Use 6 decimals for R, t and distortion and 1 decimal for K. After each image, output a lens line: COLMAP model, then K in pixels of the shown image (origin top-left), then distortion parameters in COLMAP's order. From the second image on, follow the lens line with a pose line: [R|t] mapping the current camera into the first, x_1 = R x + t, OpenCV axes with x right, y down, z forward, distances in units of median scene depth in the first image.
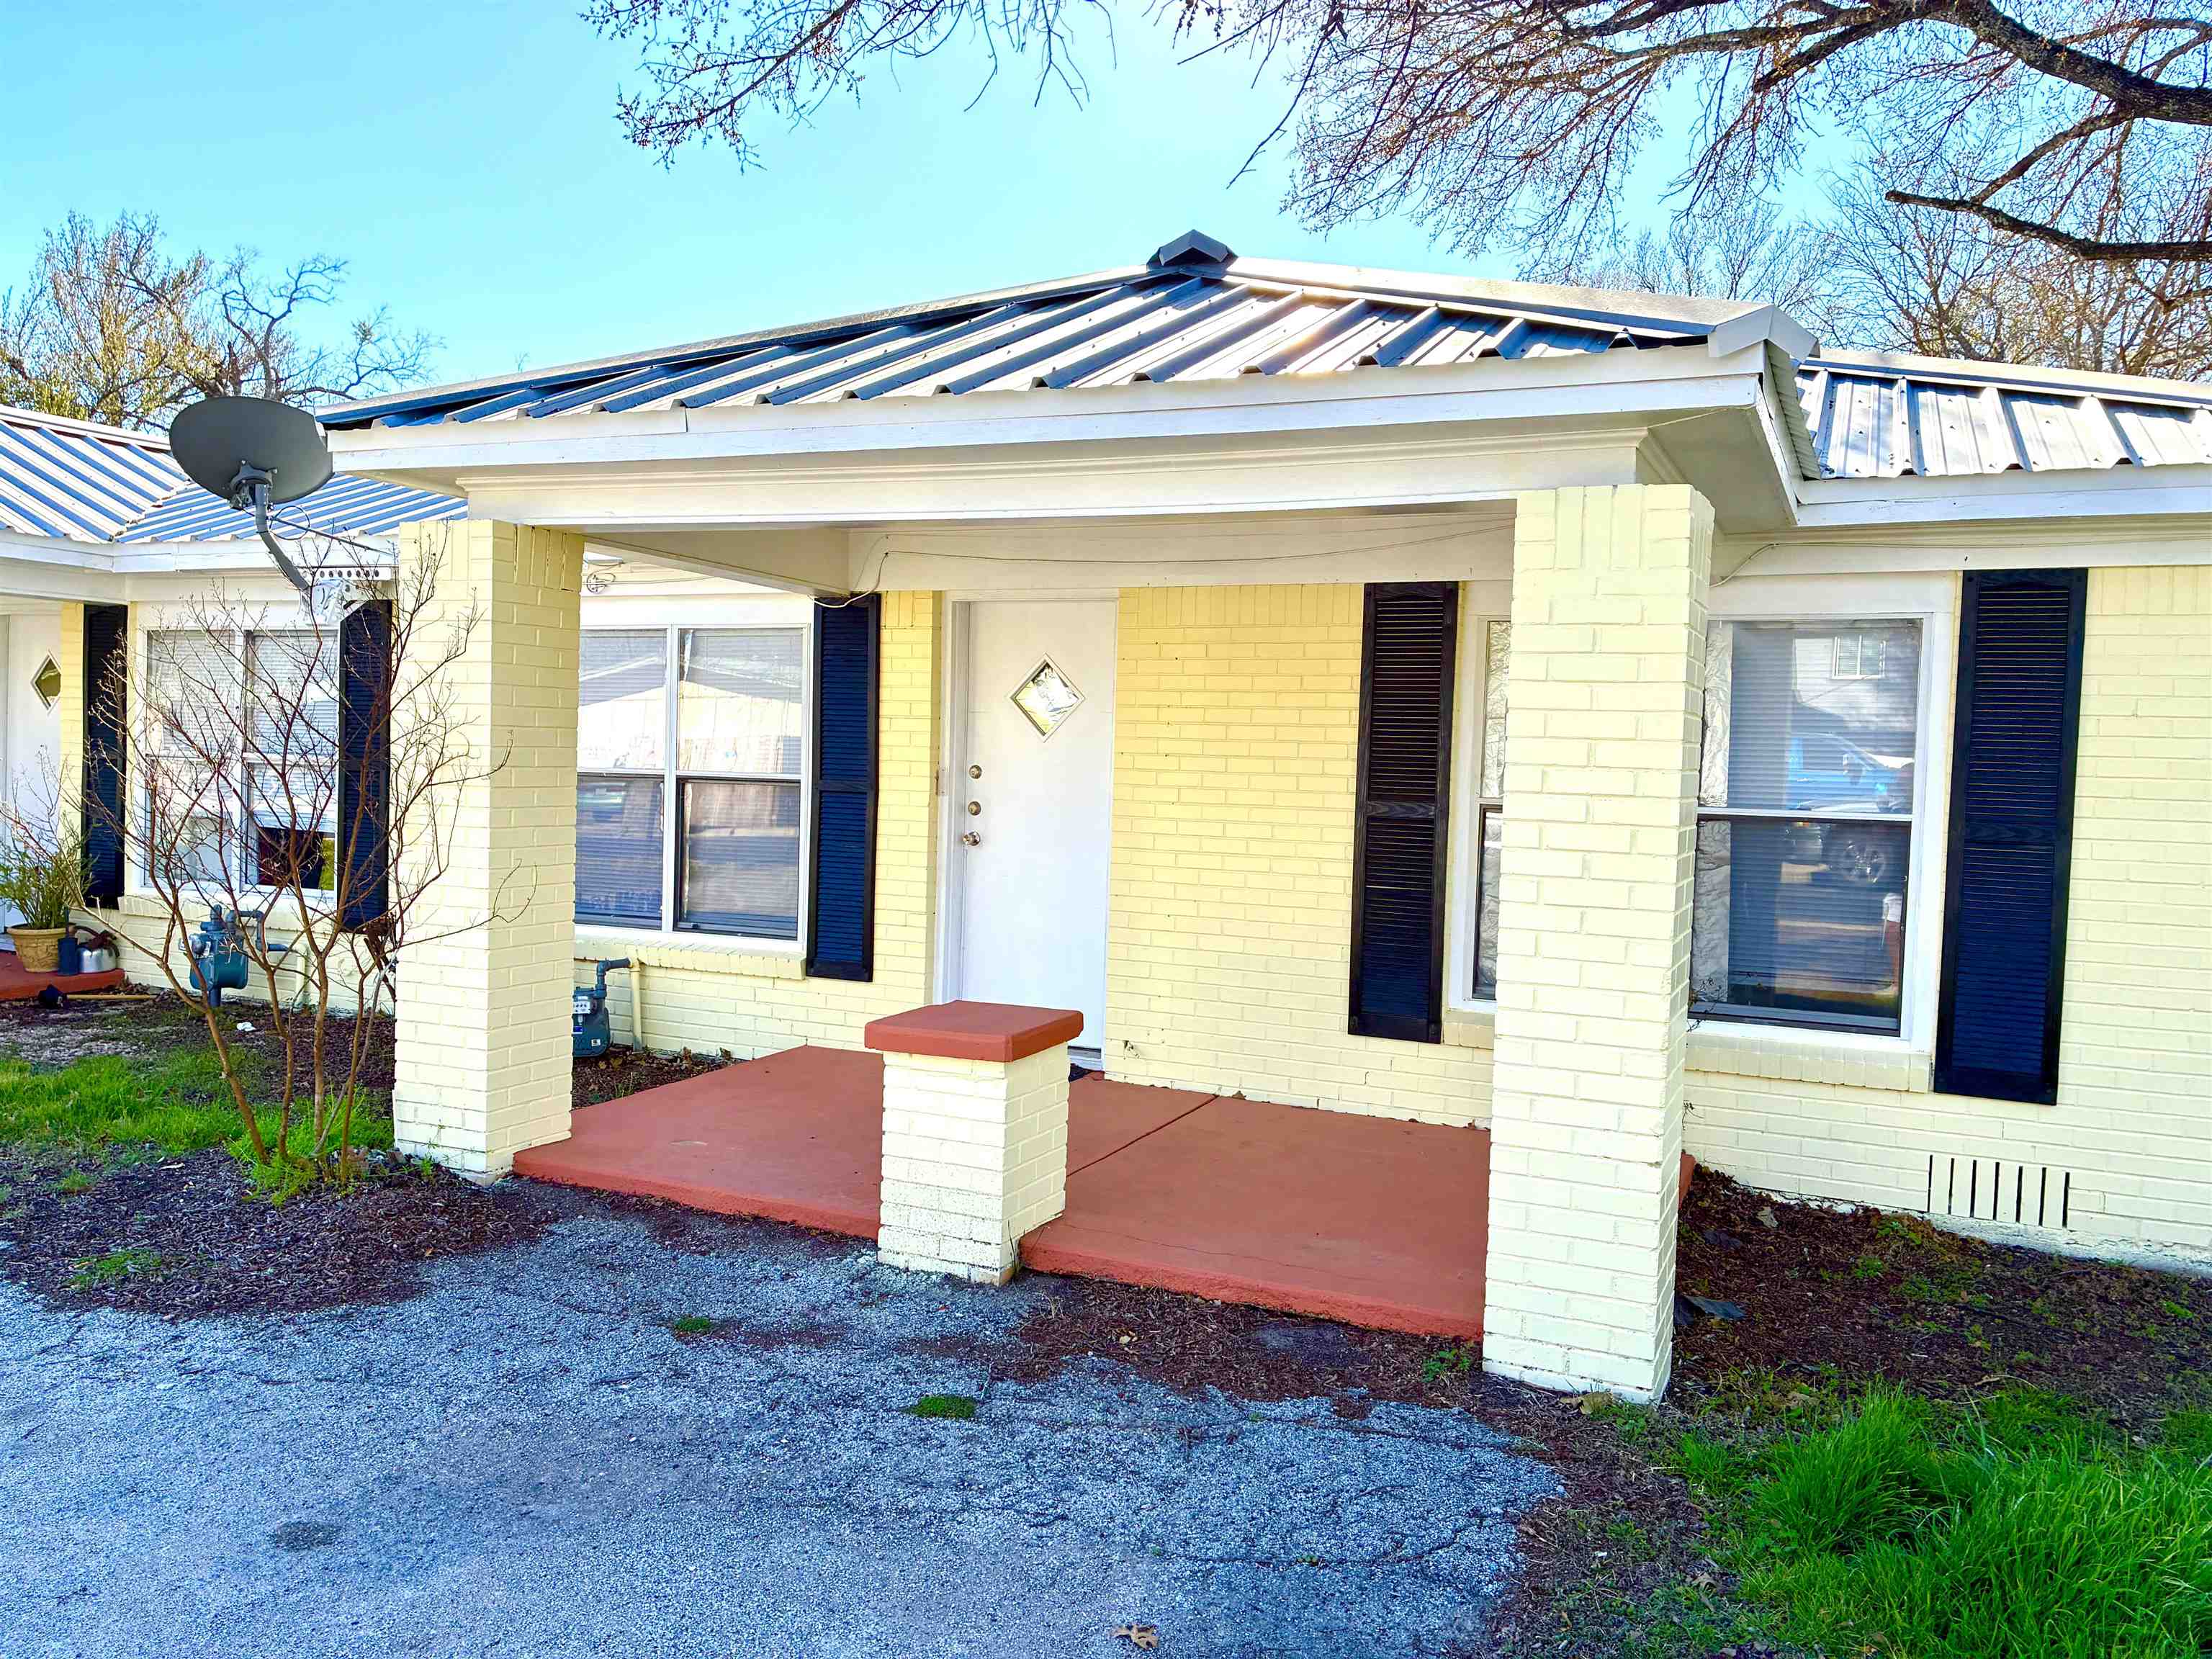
lens RADIAL K [[1680.4, 0, 1106.3], [0, 1680.4, 816.3], [0, 0, 1]] dist [0.061225, -0.072222]
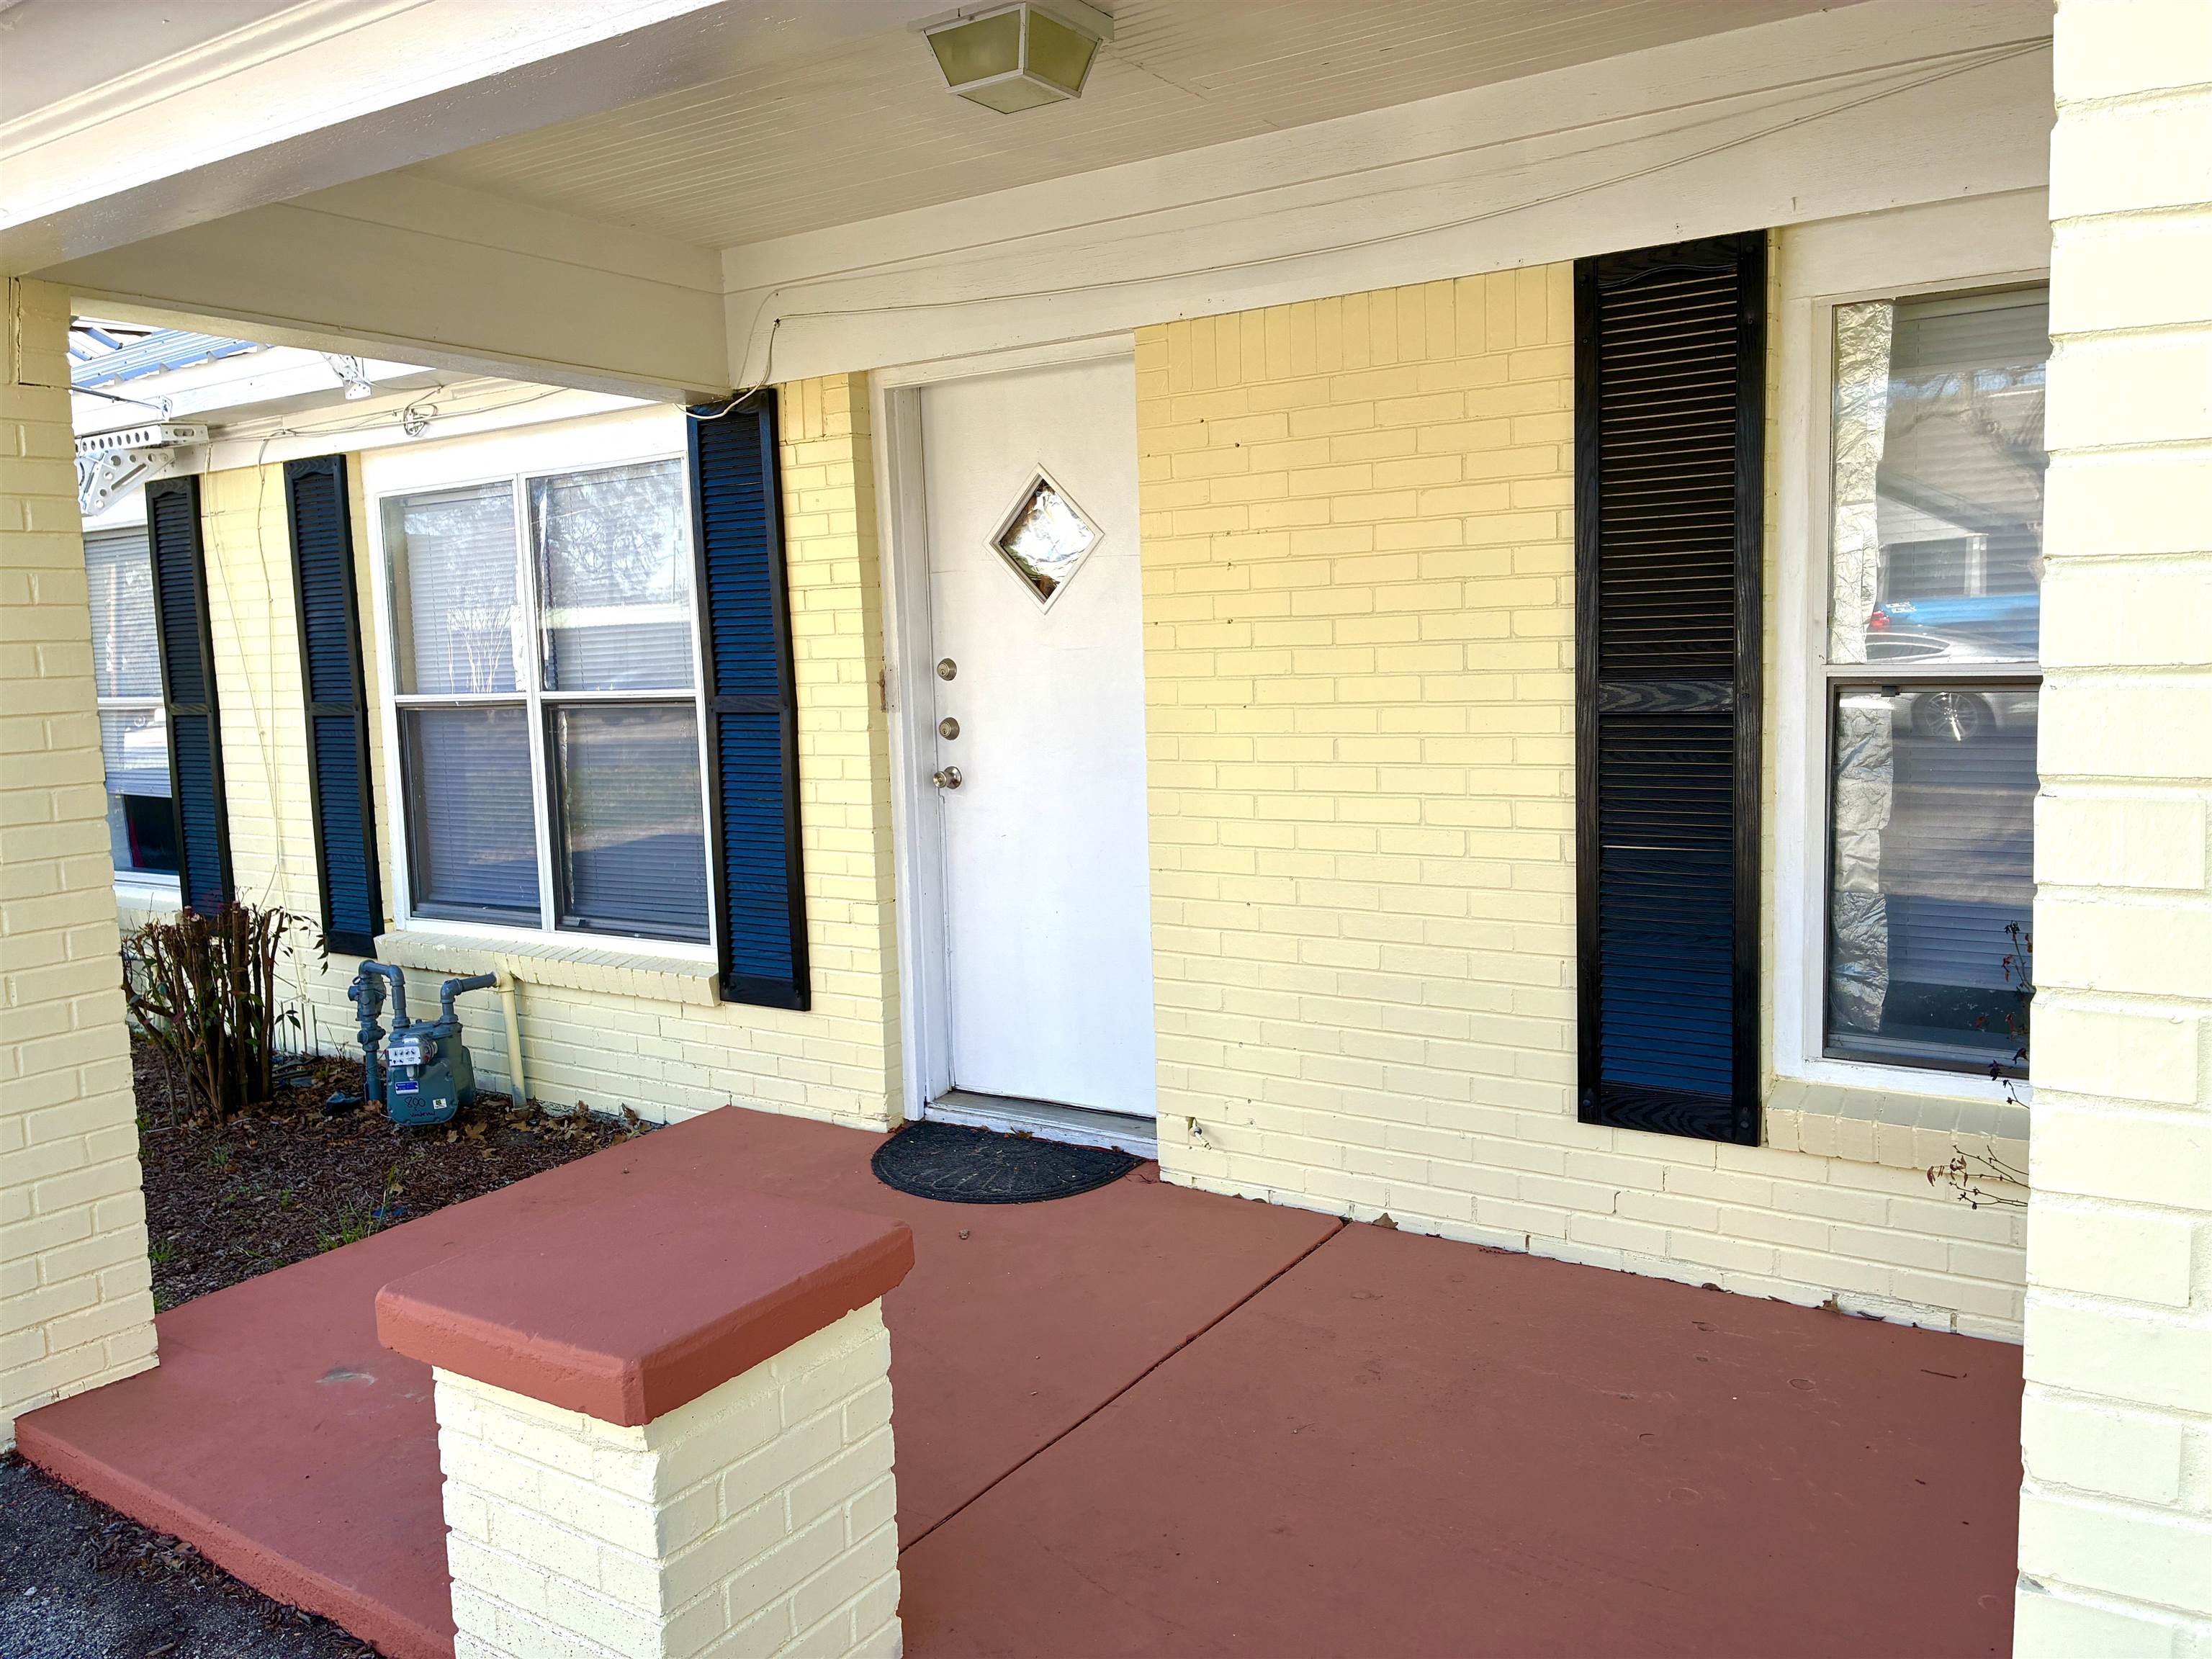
lens RADIAL K [[1645.7, 0, 1114.0], [0, 1645.7, 798.7], [0, 0, 1]] dist [0.046709, -0.057104]
pose [[0.985640, -0.047557, -0.162026, 0.079275], [0.057520, 0.996695, 0.057366, -0.010361], [0.158762, -0.065862, 0.985118, 0.418707]]
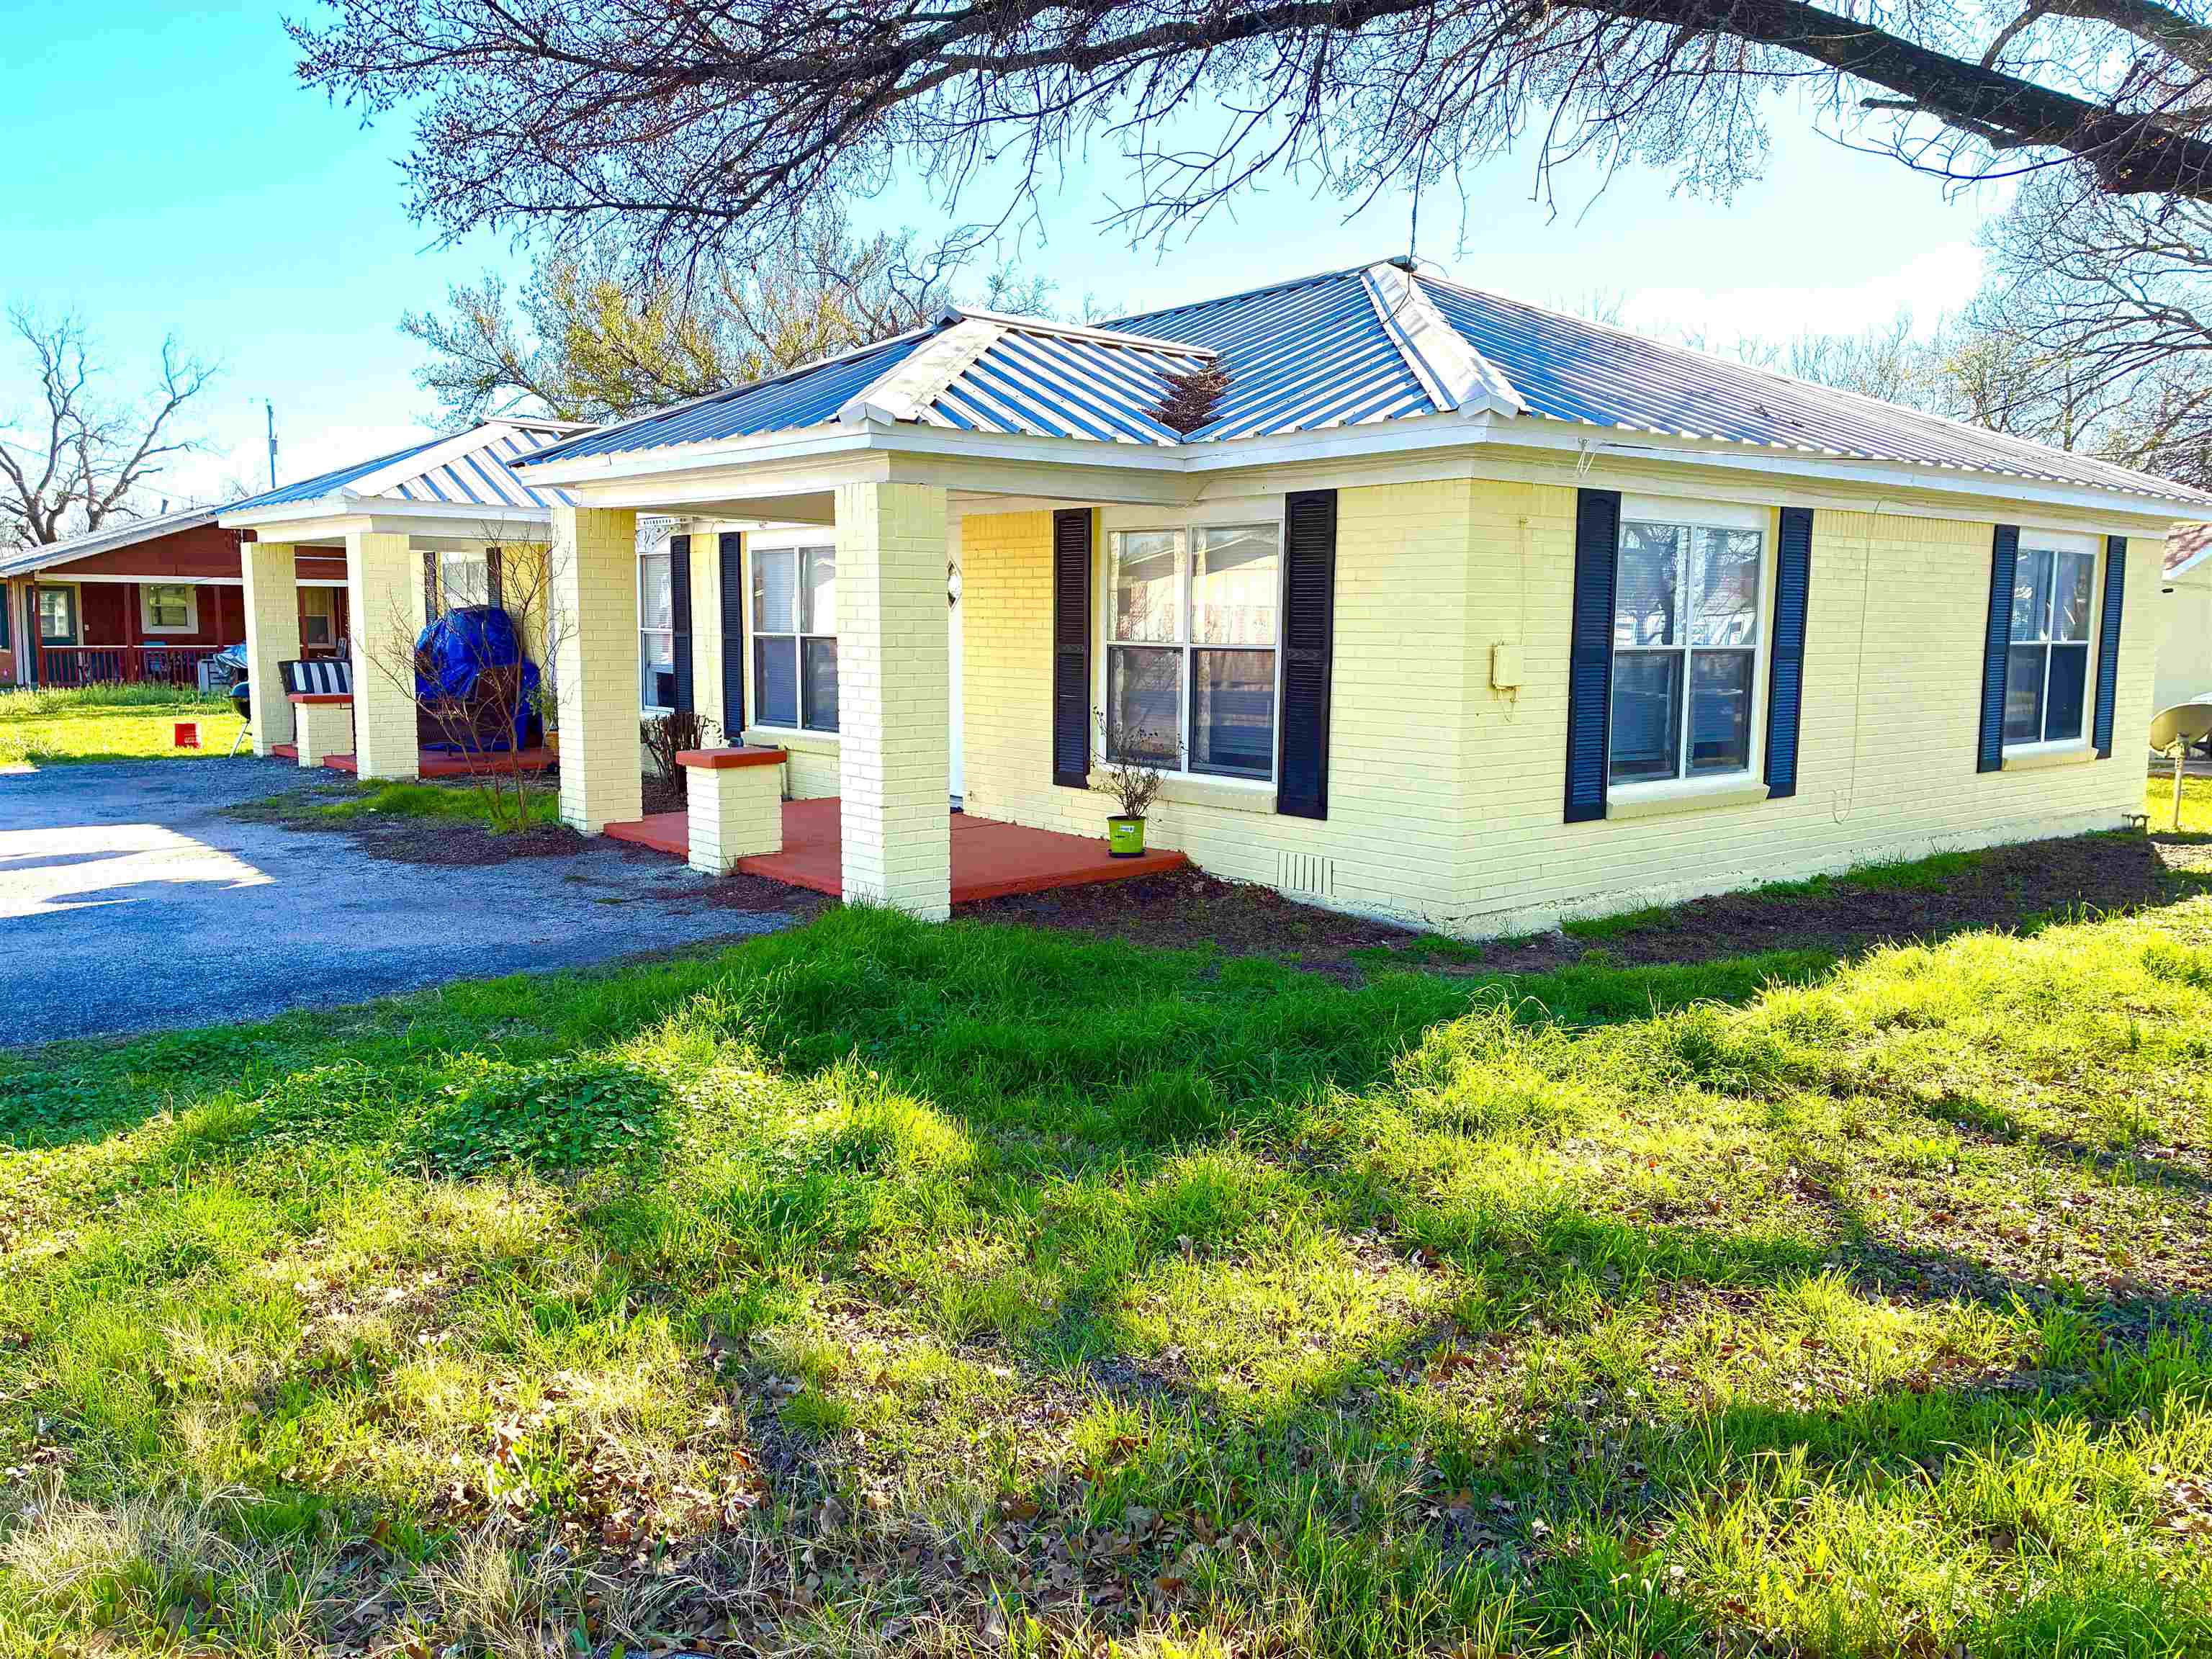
lens RADIAL K [[1669.4, 0, 1101.6], [0, 1669.4, 812.0], [0, 0, 1]] dist [0.051663, -0.070158]
pose [[0.903198, 0.026977, -0.428375, 0.790609], [0.005245, 0.997255, 0.073861, 0.031148], [0.429192, -0.068958, 0.900577, -0.410396]]
